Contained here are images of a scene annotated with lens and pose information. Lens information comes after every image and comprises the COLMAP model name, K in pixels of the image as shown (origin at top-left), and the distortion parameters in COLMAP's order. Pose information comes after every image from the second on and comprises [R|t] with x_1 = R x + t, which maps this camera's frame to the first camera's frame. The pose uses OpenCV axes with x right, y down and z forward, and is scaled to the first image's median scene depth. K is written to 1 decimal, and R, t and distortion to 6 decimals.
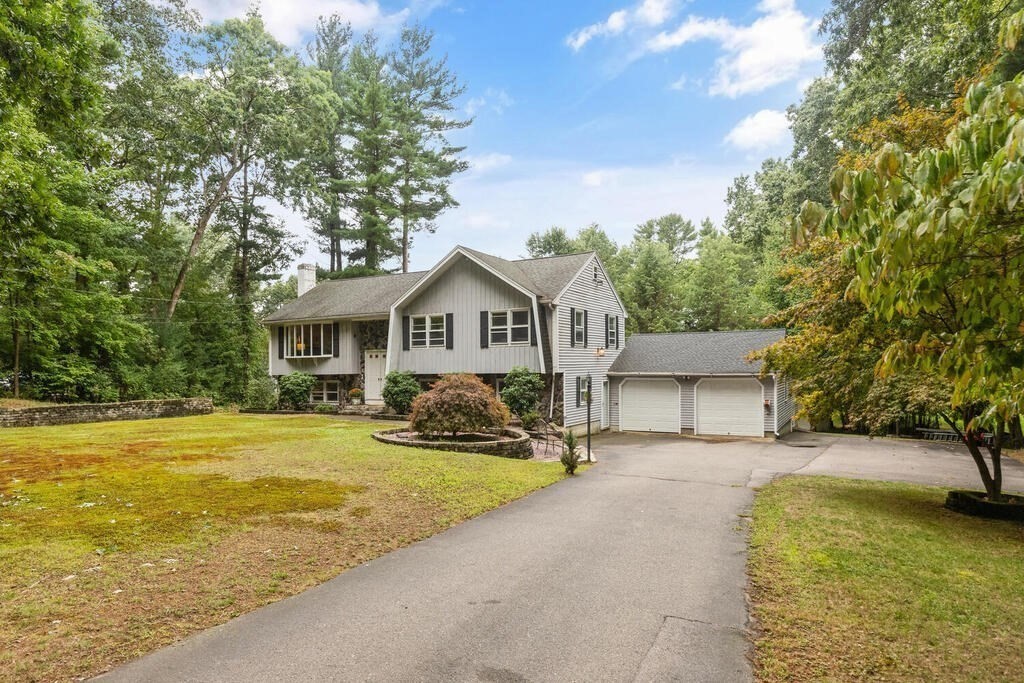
lens RADIAL K [[476.6, 0, 510.9], [0, 476.6, 345.2], [0, 0, 1]] dist [0.003432, 0.000049]
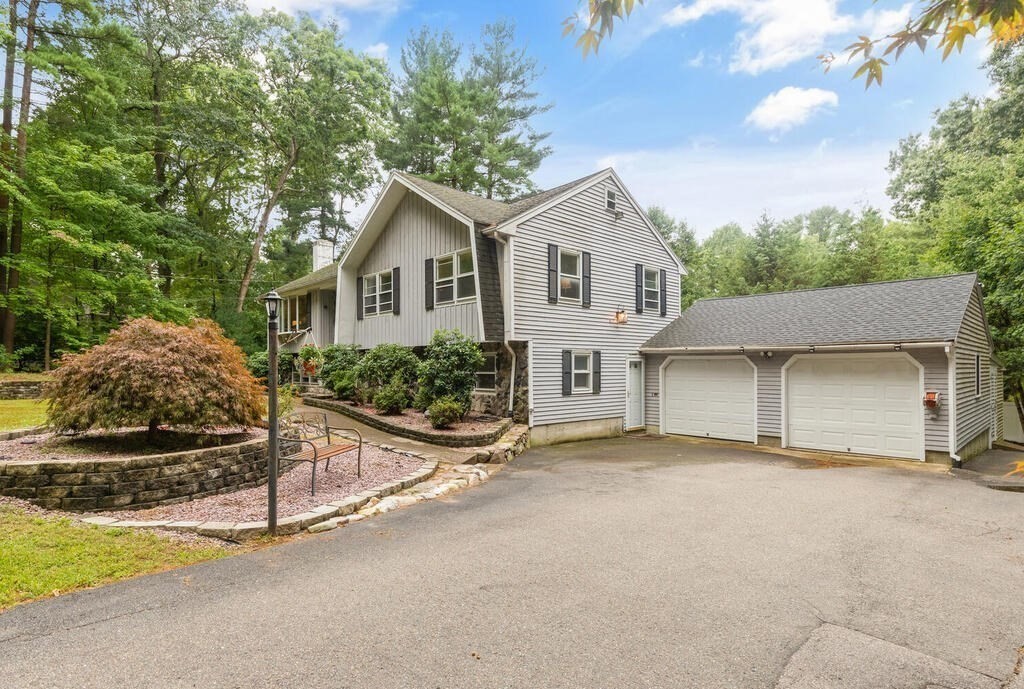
lens RADIAL K [[413.0, 0, 512.5], [0, 413.0, 349.6], [0, 0, 1]] dist [0.003346, -0.000432]
pose [[0.948759, -0.008074, -0.315899, 0.243938], [0.011800, 0.999882, 0.009883, 0.057069], [0.315782, -0.013104, 0.948741, 0.421222]]
